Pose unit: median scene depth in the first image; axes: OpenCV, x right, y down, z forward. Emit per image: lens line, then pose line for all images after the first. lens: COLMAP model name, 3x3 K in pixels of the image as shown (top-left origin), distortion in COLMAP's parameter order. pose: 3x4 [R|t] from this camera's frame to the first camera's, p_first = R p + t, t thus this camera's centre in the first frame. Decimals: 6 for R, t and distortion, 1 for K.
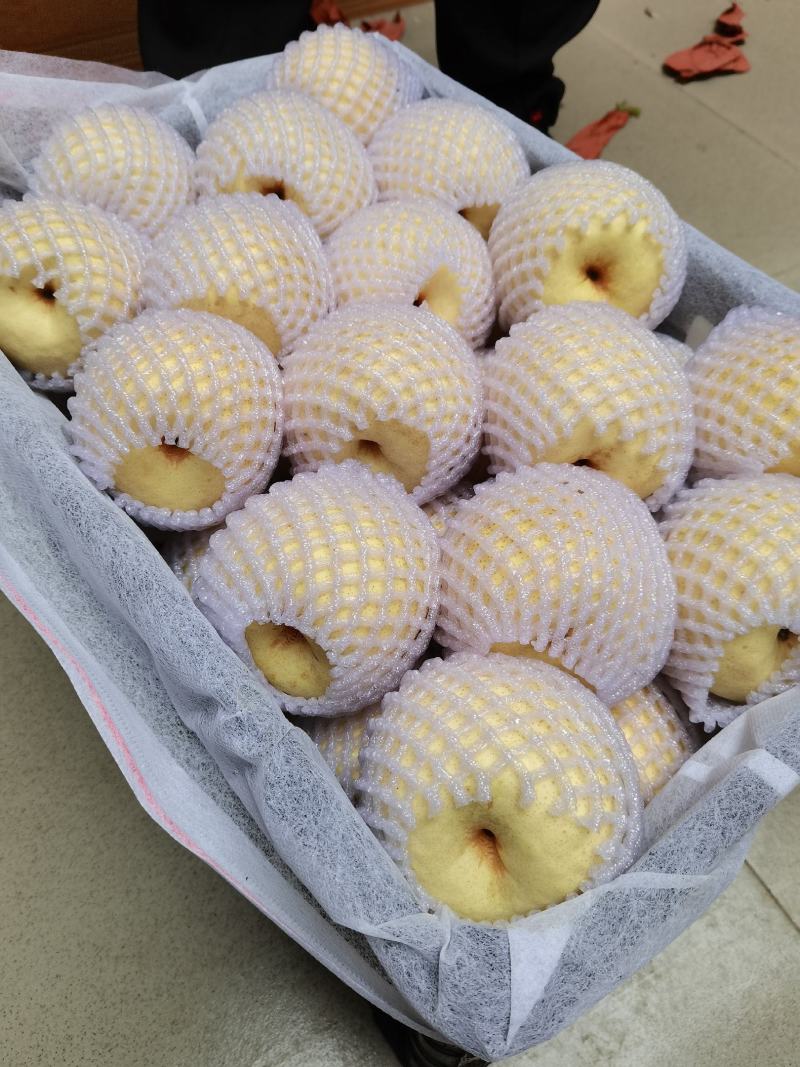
lens RADIAL K [[871.8, 0, 395.3], [0, 871.8, 538.1], [0, 0, 1]] dist [0.011358, -0.018647]
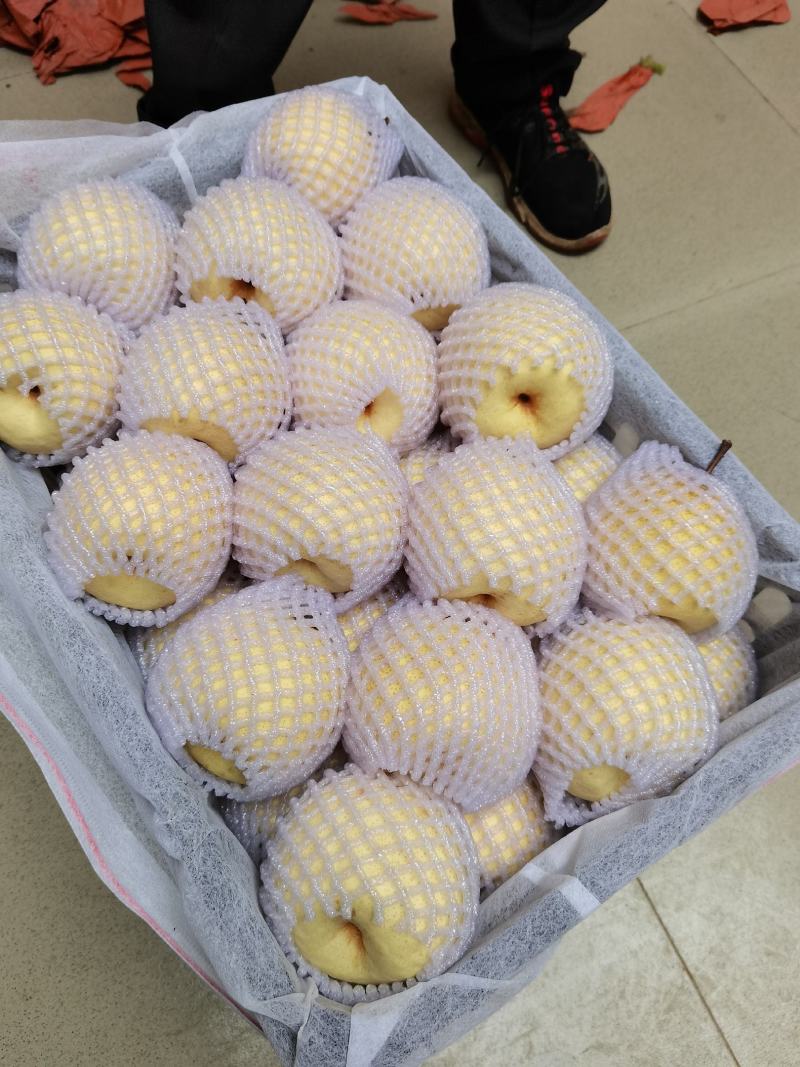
lens RADIAL K [[871.8, 0, 395.3], [0, 871.8, 538.1], [0, 0, 1]] dist [0.011358, -0.018647]
pose [[0.996792, 0.078920, -0.013285, 0.102081], [-0.075352, 0.981424, 0.176437, -0.343963], [0.026962, -0.174870, 0.984222, -0.135123]]
